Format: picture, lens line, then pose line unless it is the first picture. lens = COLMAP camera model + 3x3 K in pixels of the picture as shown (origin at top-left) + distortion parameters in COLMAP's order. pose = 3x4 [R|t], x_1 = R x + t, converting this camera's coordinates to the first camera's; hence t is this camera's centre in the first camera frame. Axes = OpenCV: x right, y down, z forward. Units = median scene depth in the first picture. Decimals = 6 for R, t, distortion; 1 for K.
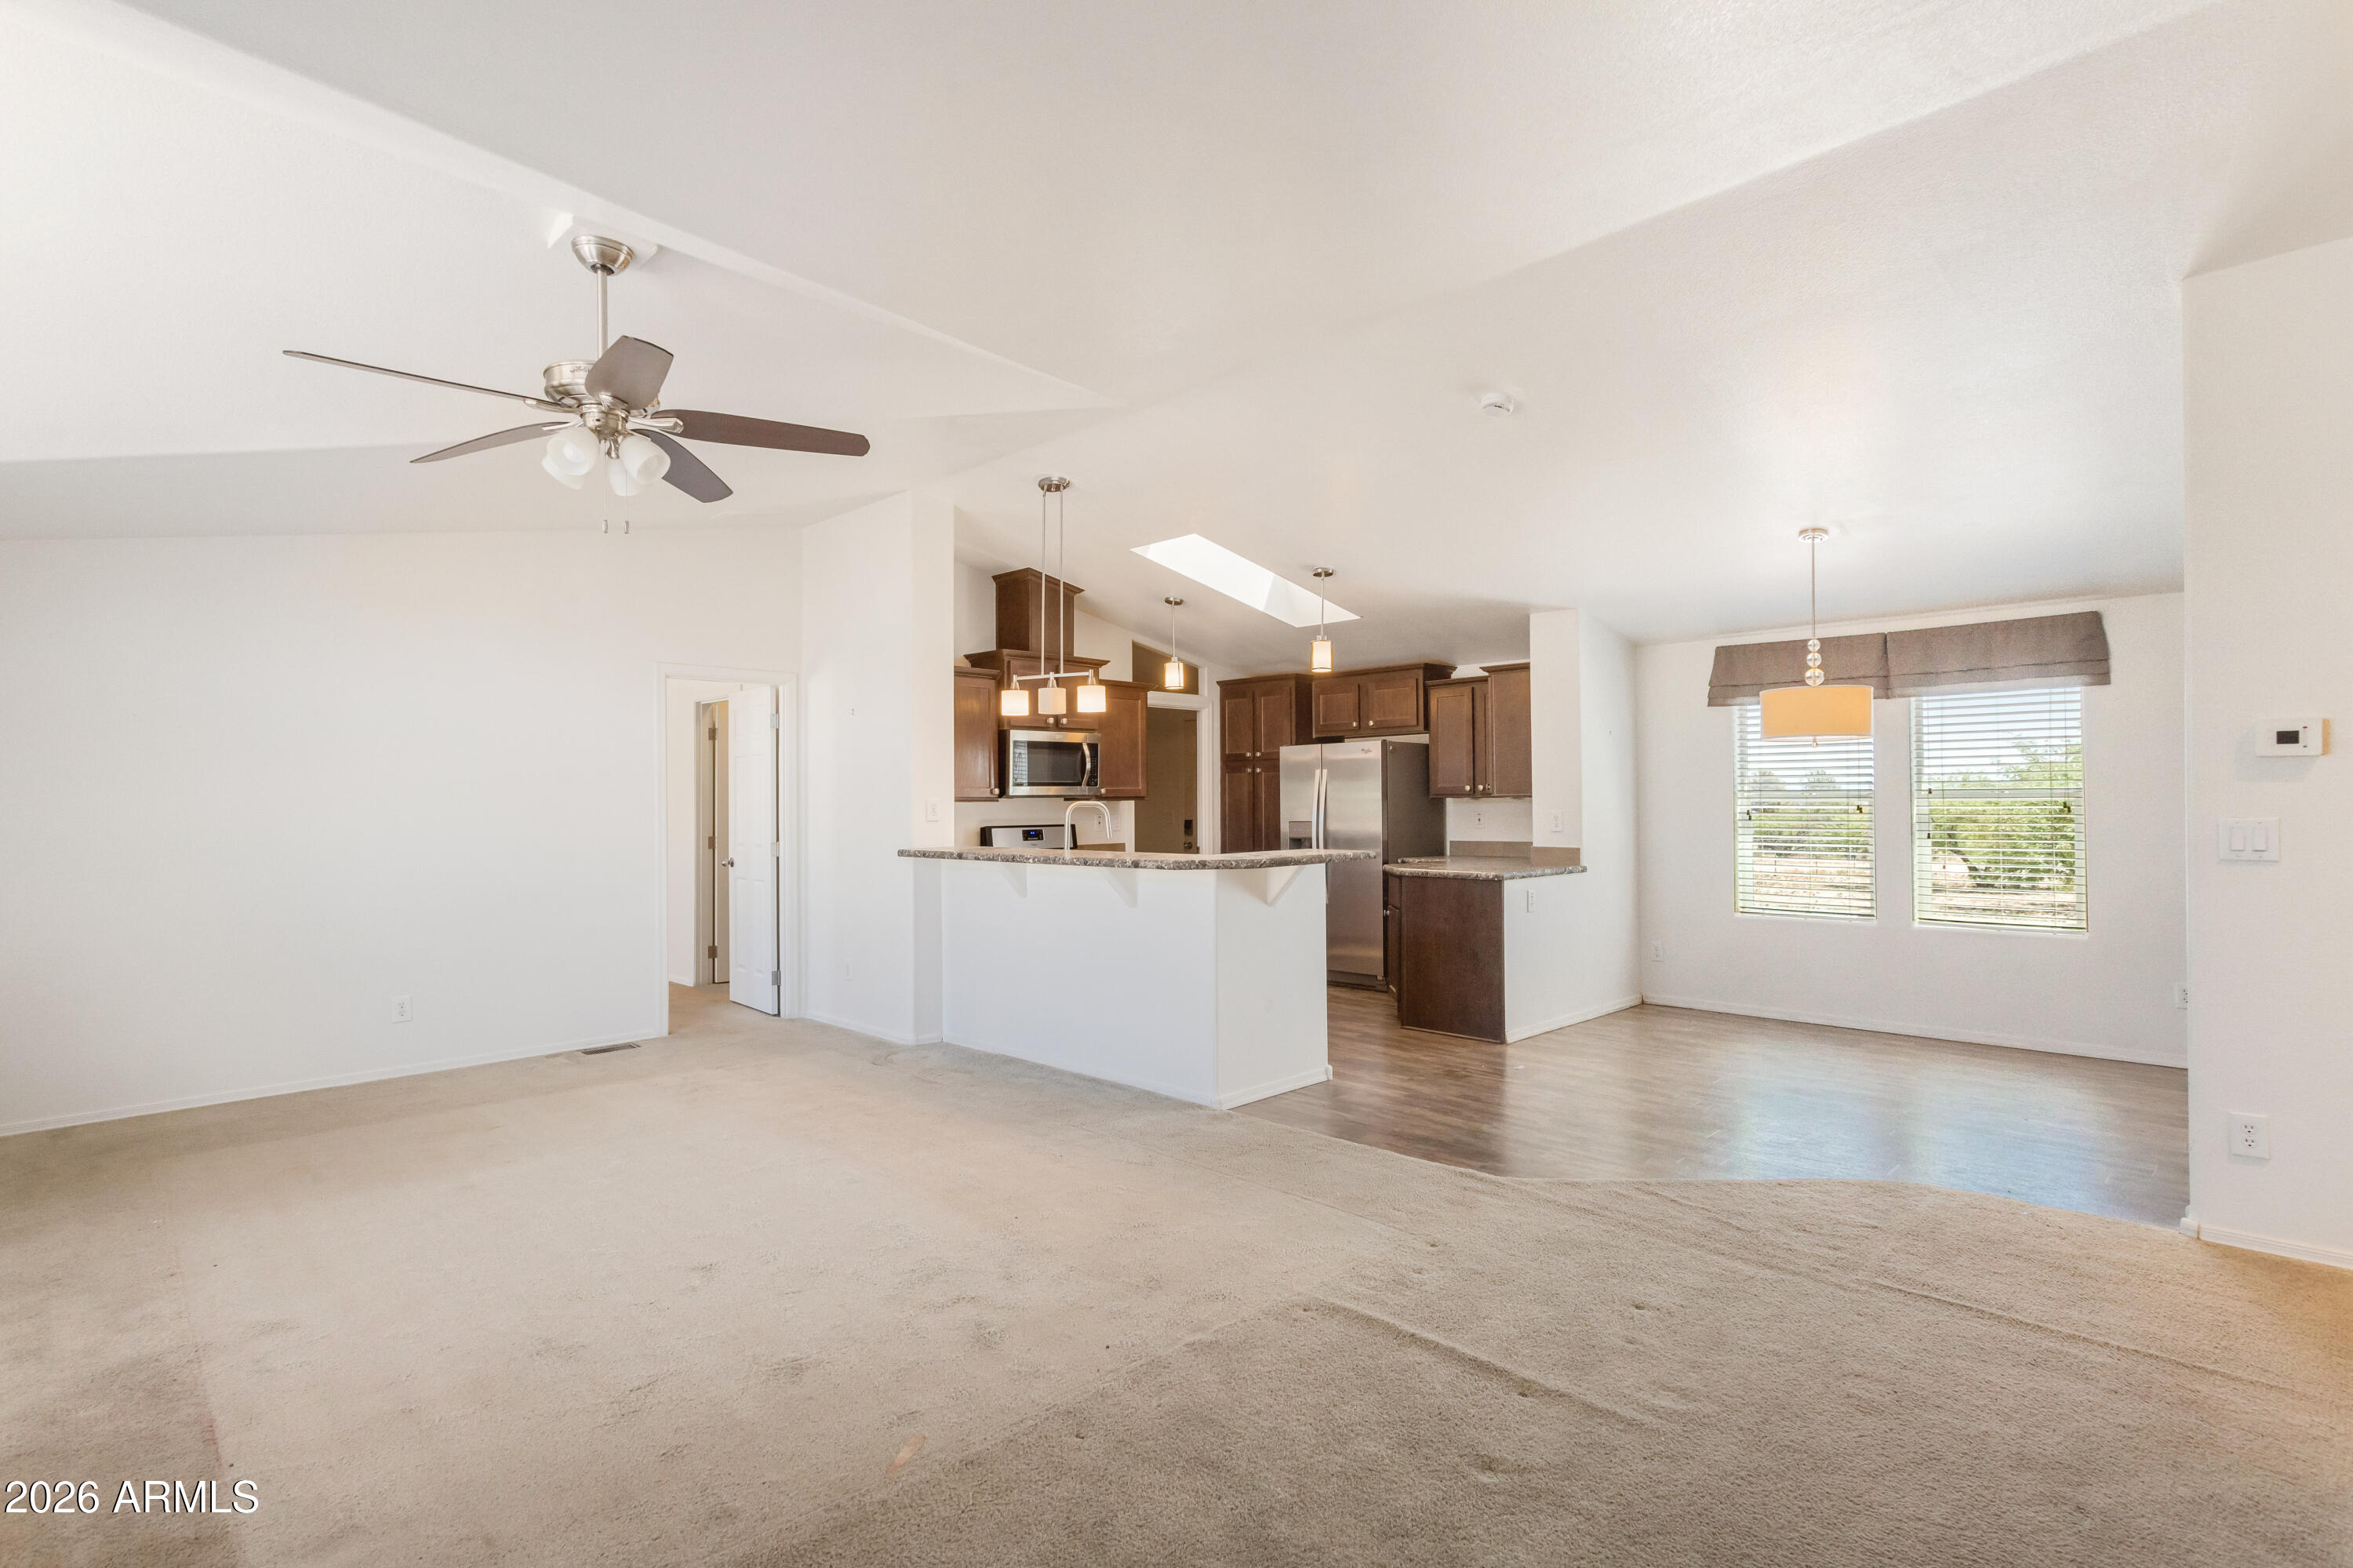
lens RADIAL K [[1140.0, 0, 1174.0], [0, 1140.0, 806.5], [0, 0, 1]] dist [0.004321, 0.000706]
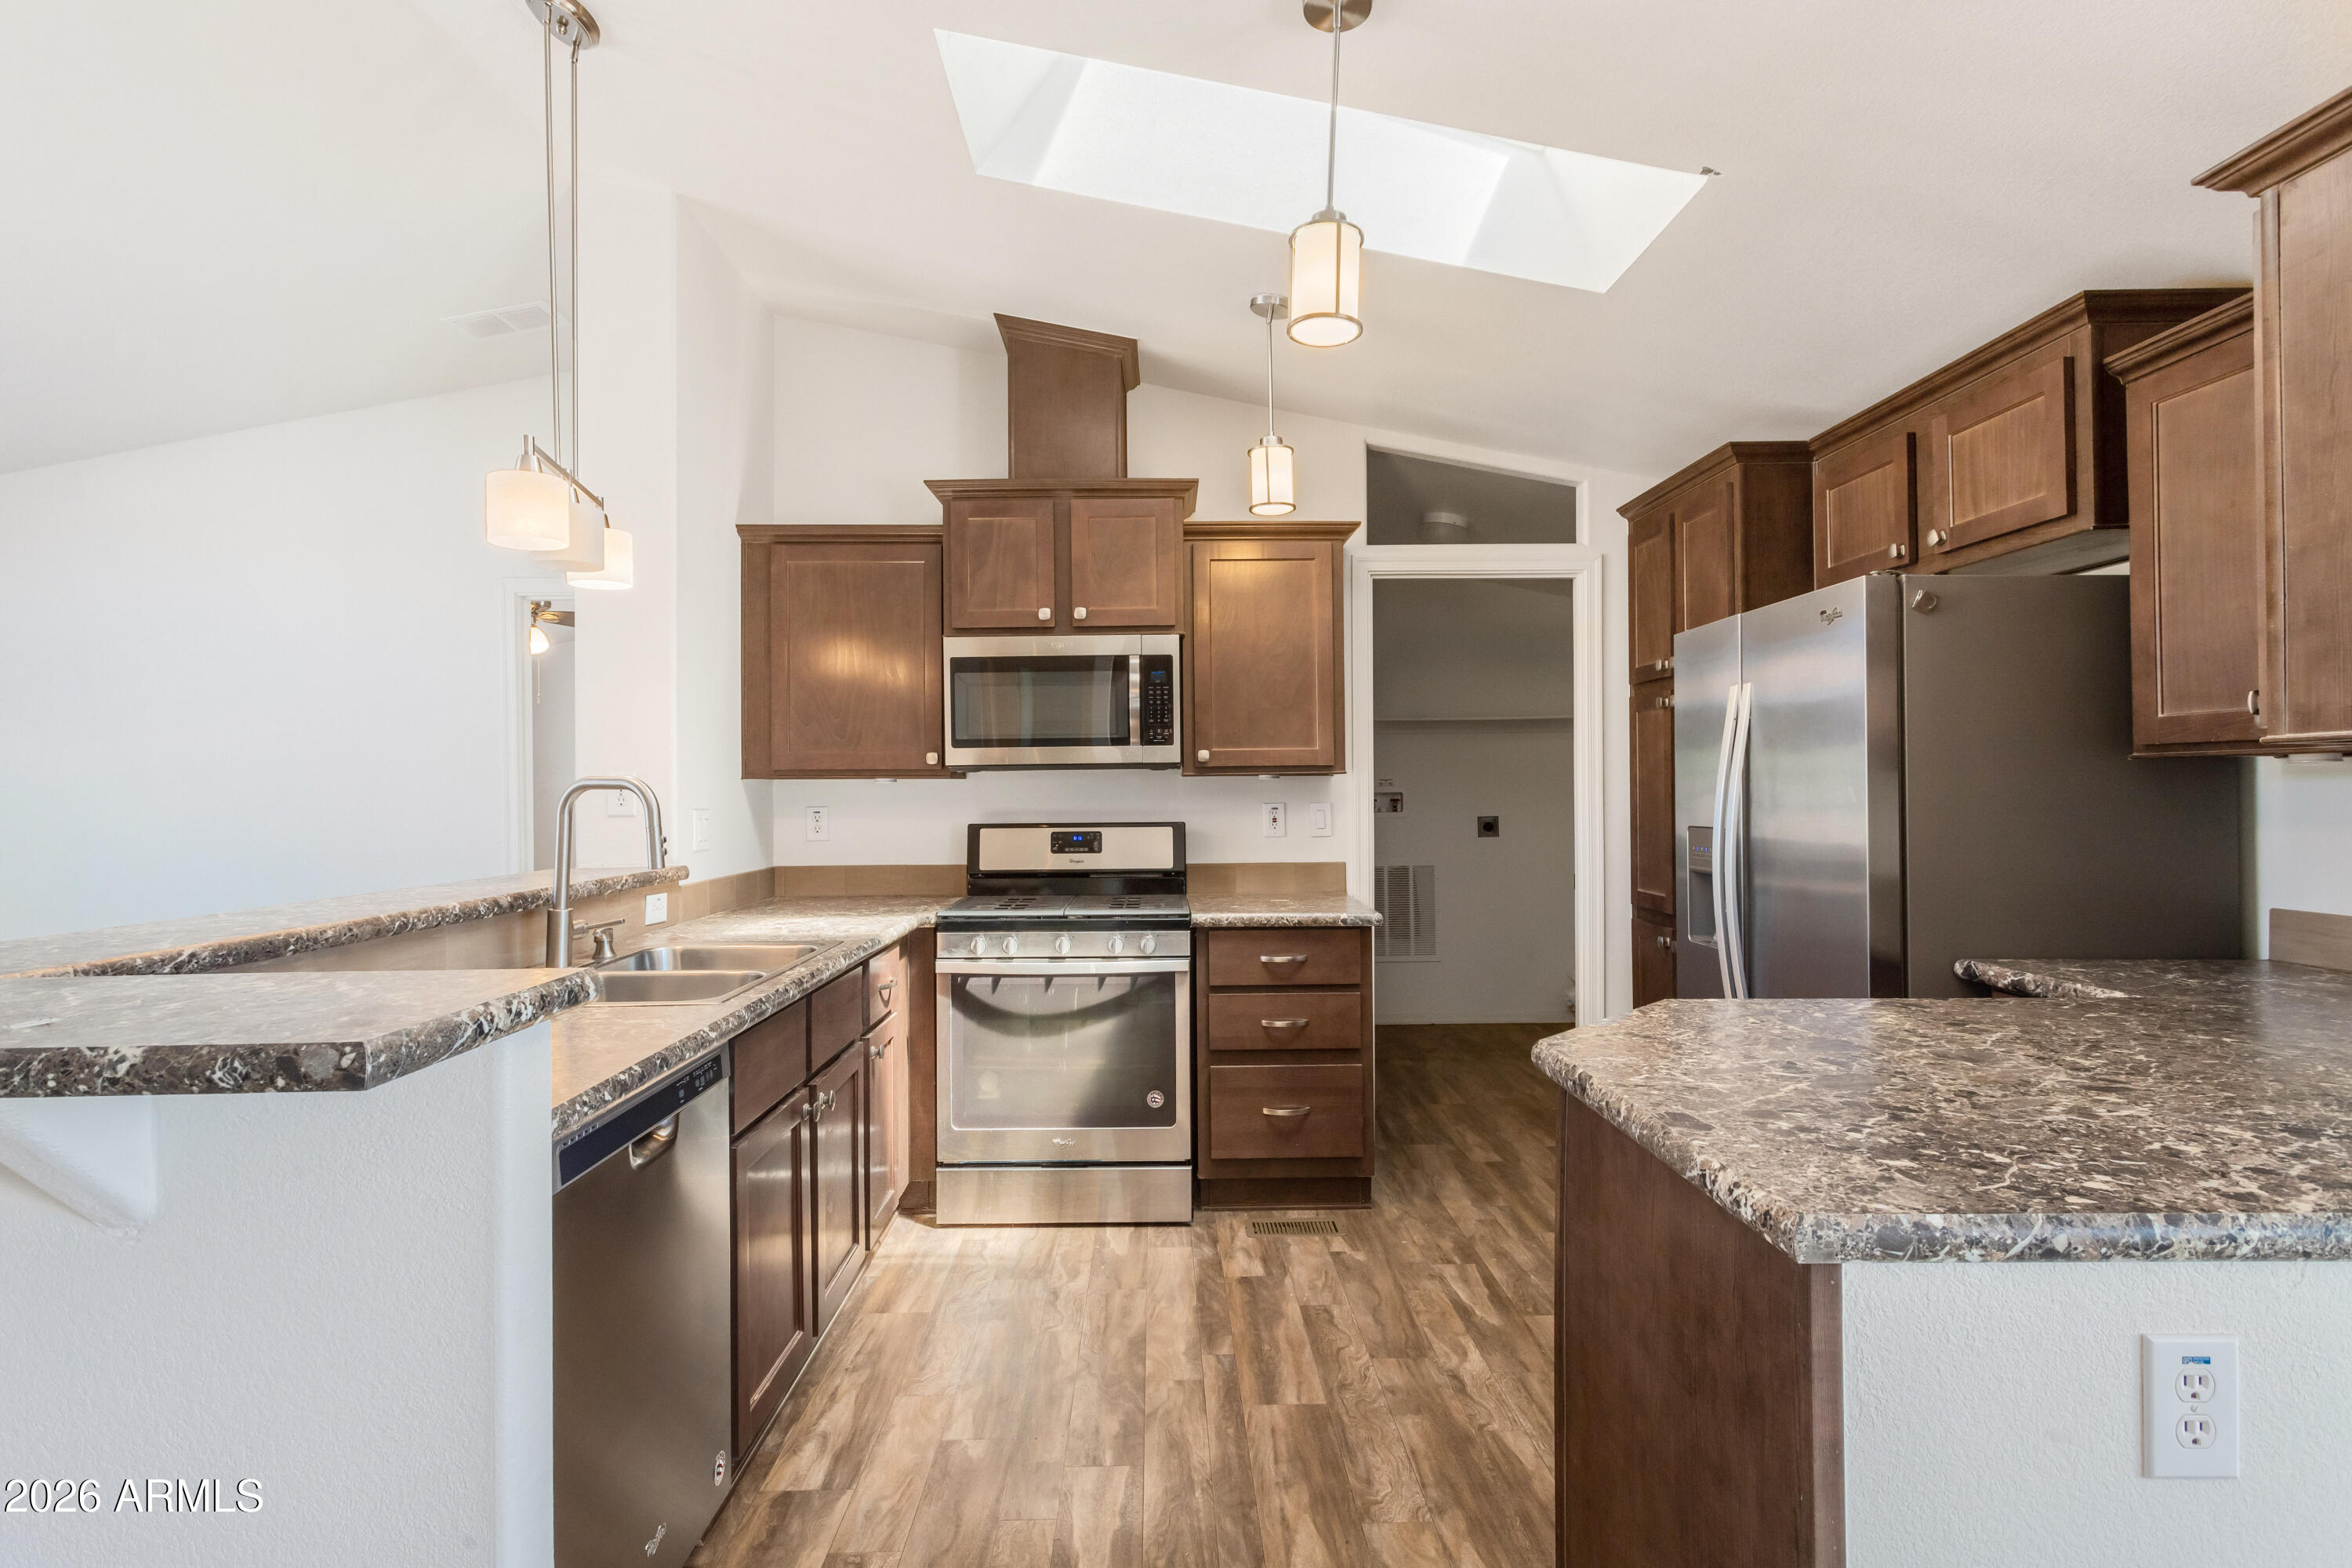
lens RADIAL K [[1148.1, 0, 1169.4], [0, 1148.1, 777.4], [0, 0, 1]] dist [0.005917, 0.001049]
pose [[0.719672, -0.004588, -0.694299, 0.292669], [-0.000320, 0.999976, -0.006940, -0.000669], [0.694314, 0.005217, 0.719653, 0.719596]]
